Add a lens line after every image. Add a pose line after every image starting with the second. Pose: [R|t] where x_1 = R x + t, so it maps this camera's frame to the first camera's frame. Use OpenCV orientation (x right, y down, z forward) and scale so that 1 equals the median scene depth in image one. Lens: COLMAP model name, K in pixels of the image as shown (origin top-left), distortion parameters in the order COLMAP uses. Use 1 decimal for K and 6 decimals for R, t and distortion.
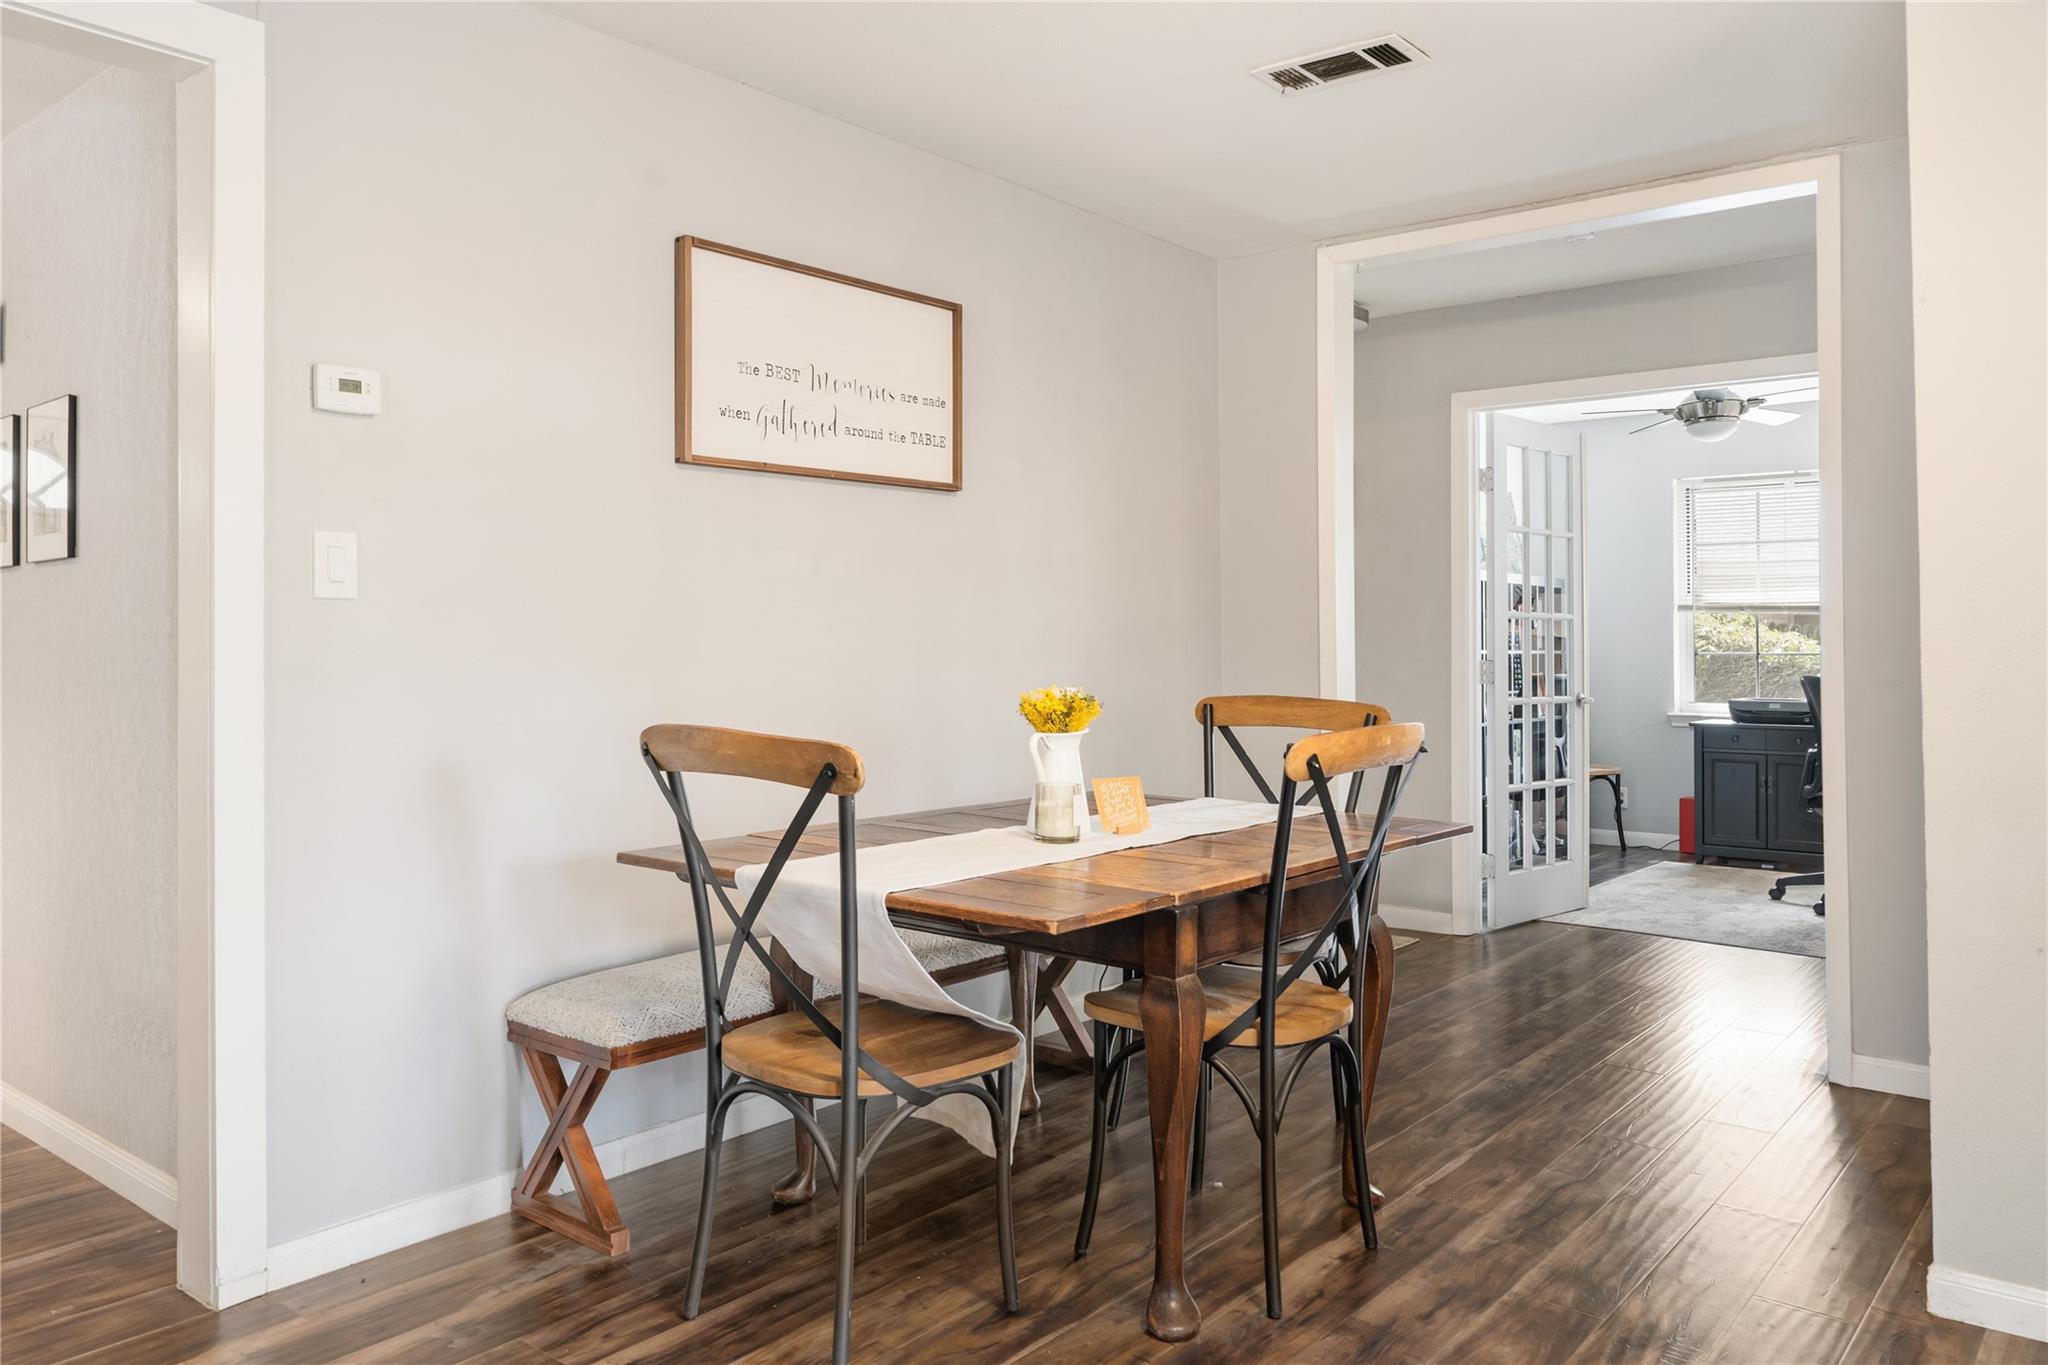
lens RADIAL K [[1457.5, 0, 1013.4], [0, 1457.5, 632.0], [0, 0, 1]] dist [0.007428, 0.001015]
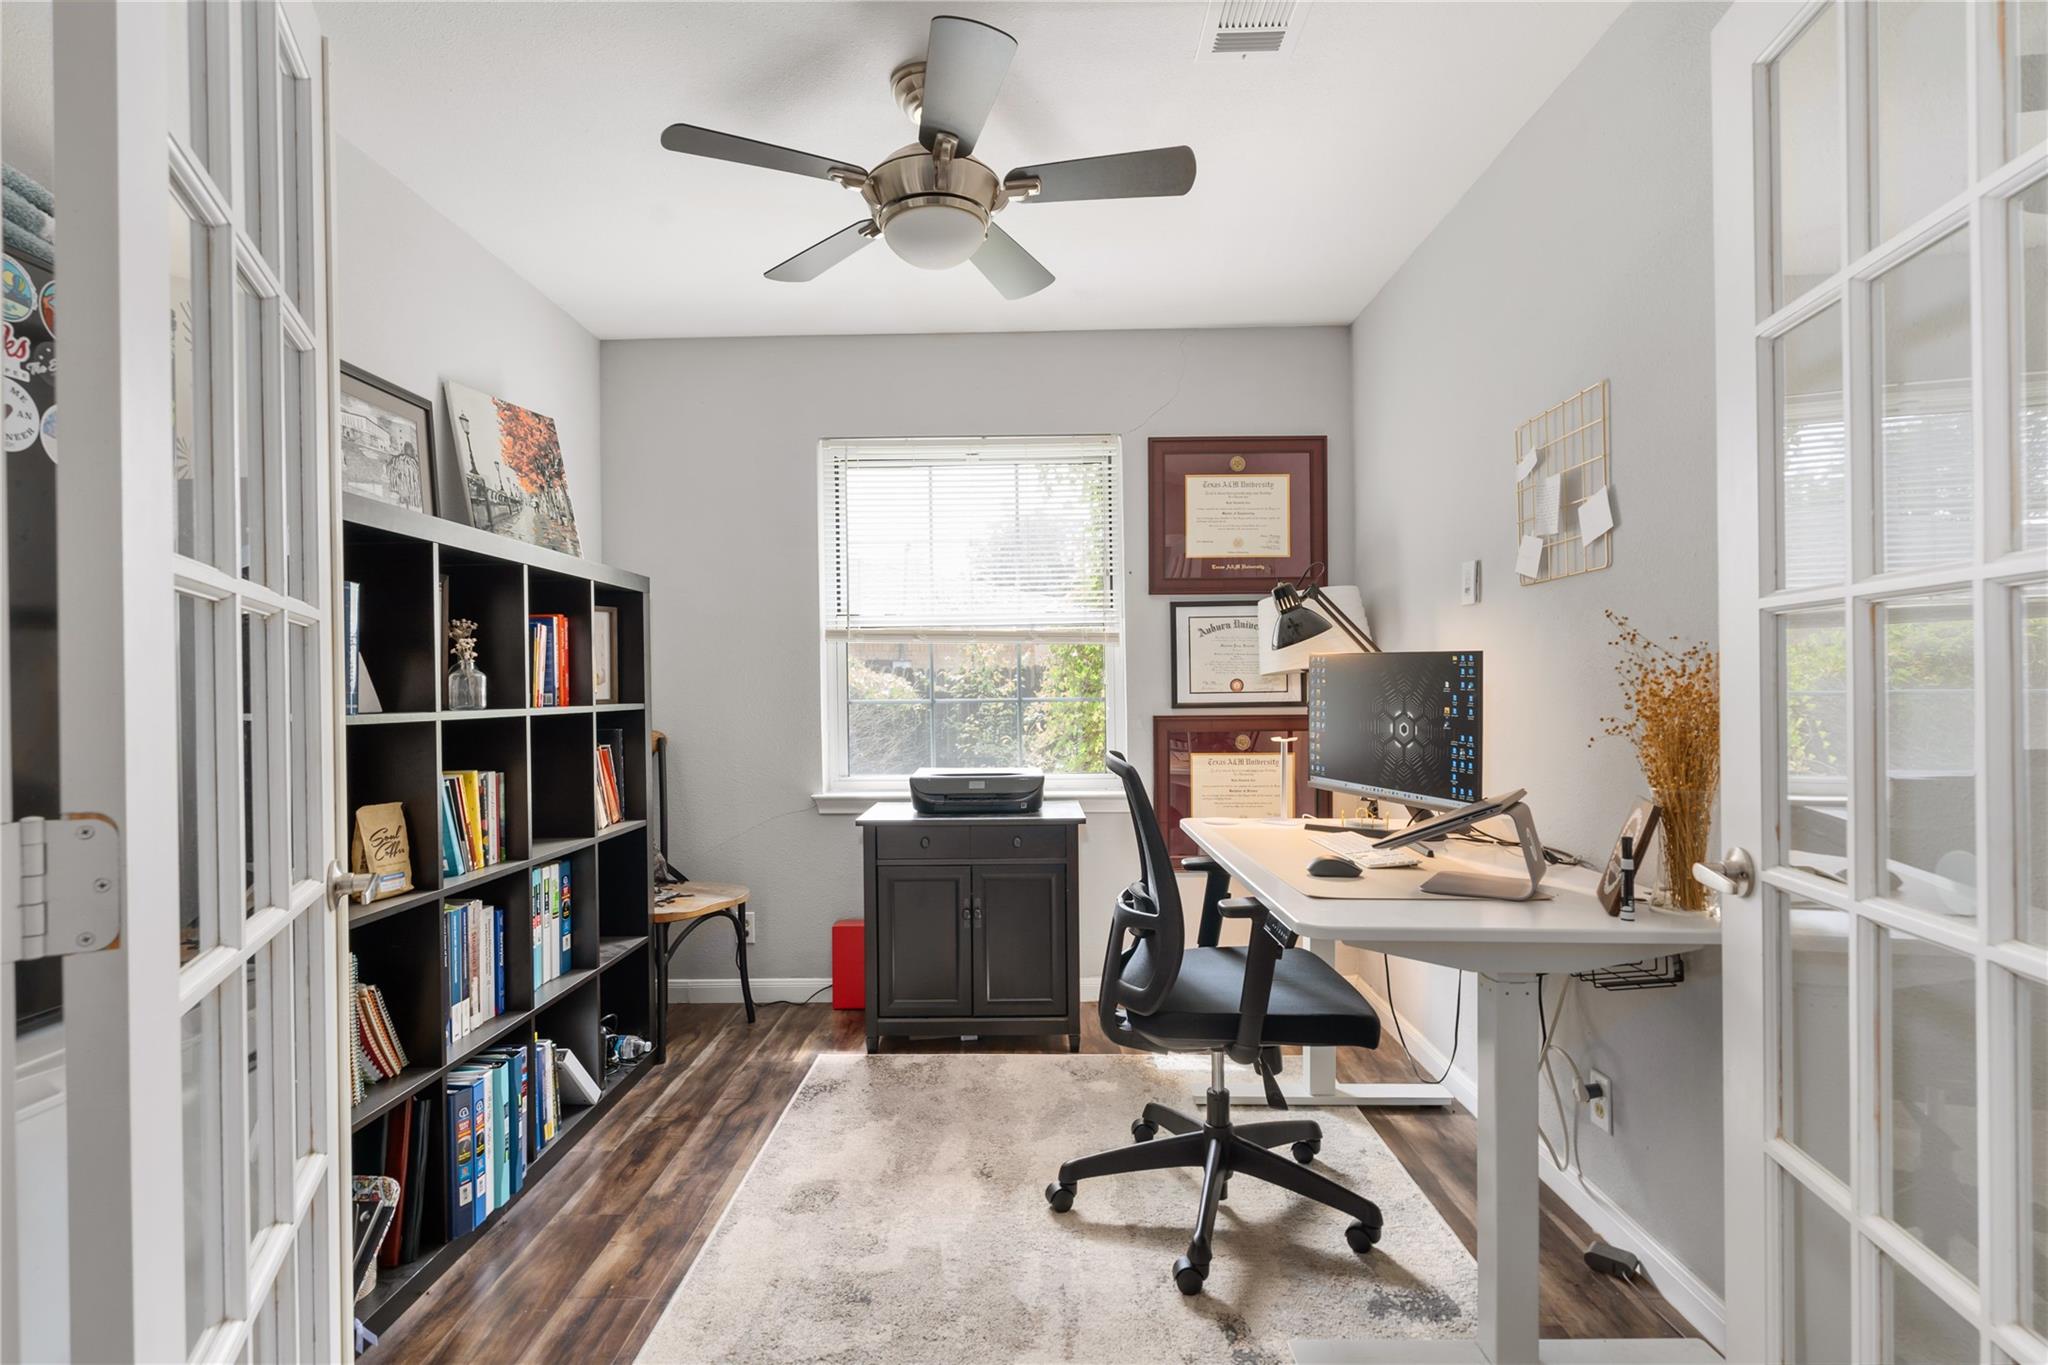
lens RADIAL K [[1040.5, 0, 1020.7], [0, 1040.5, 679.3], [0, 0, 1]] dist [0.003301, 0.000098]
pose [[0.784787, -0.008395, 0.619709, 0.236478], [0.006919, 0.999965, 0.004783, 0.002278], [-0.619727, 0.000534, 0.784817, 0.585941]]
